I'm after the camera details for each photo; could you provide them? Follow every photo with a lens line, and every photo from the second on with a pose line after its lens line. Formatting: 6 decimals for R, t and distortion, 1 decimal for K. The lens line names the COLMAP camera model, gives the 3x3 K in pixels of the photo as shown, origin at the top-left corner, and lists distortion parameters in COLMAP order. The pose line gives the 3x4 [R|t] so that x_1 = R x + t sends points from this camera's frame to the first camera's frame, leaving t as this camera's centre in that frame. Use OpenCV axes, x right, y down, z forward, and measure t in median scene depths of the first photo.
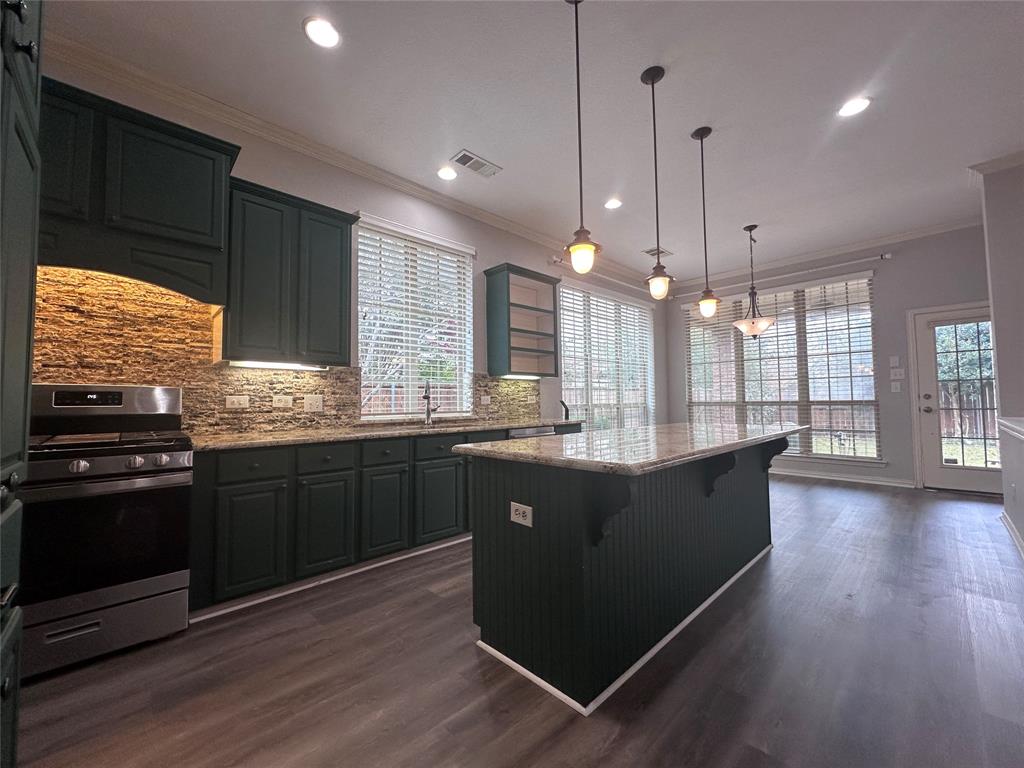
lens RADIAL K [[407.6, 0, 510.5], [0, 407.6, 383.2], [0, 0, 1]] dist [-0.003014, 0.000590]
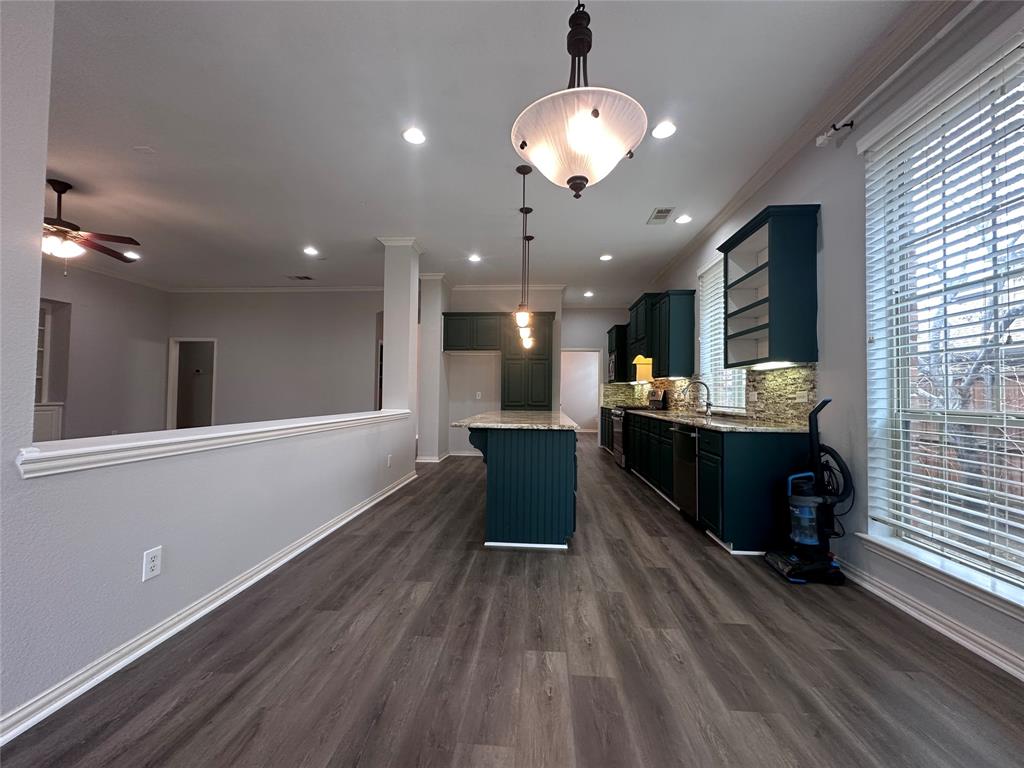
lens RADIAL K [[407.6, 0, 511.6], [0, 407.6, 381.8], [0, 0, 1]] dist [-0.003014, 0.000590]
pose [[-0.739685, -0.020419, -0.672644, 0.867730], [0.024242, 0.998082, -0.056956, 0.044491], [0.672517, -0.058436, -0.737771, 1.230166]]
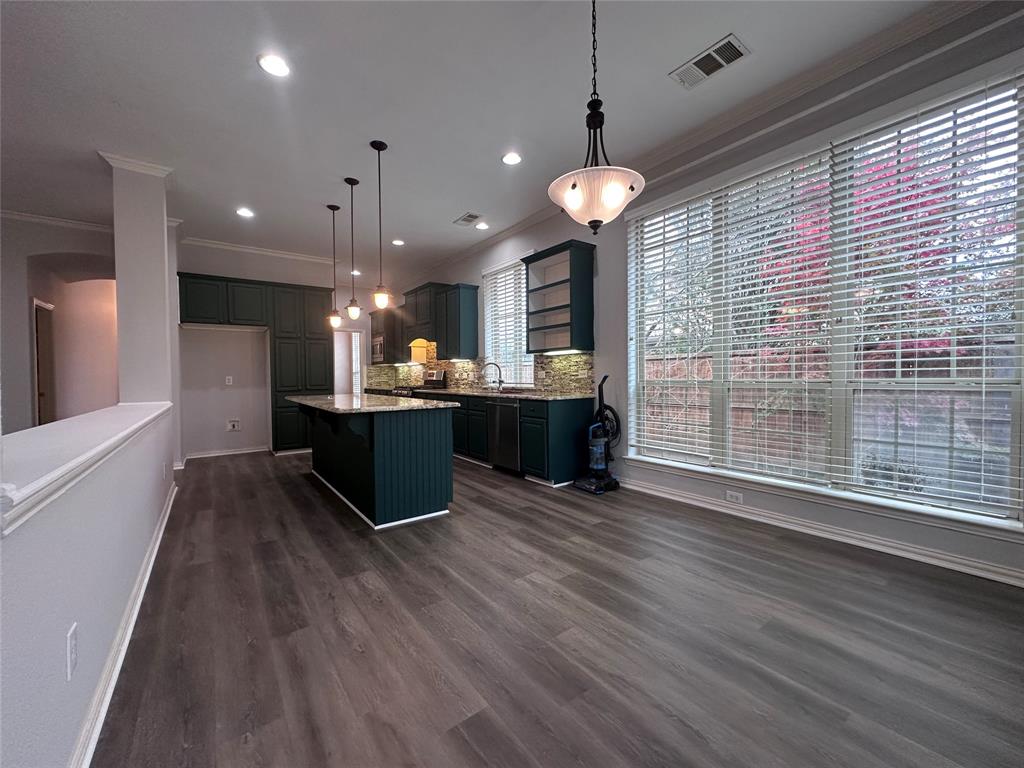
lens RADIAL K [[407.6, 0, 511.4], [0, 407.6, 381.7], [0, 0, 1]] dist [-0.003014, 0.000590]
pose [[-0.123786, 0.026010, -0.991968, 1.070896], [0.055932, 0.998250, 0.019195, 0.032441], [0.990731, -0.053107, -0.125024, 1.003835]]
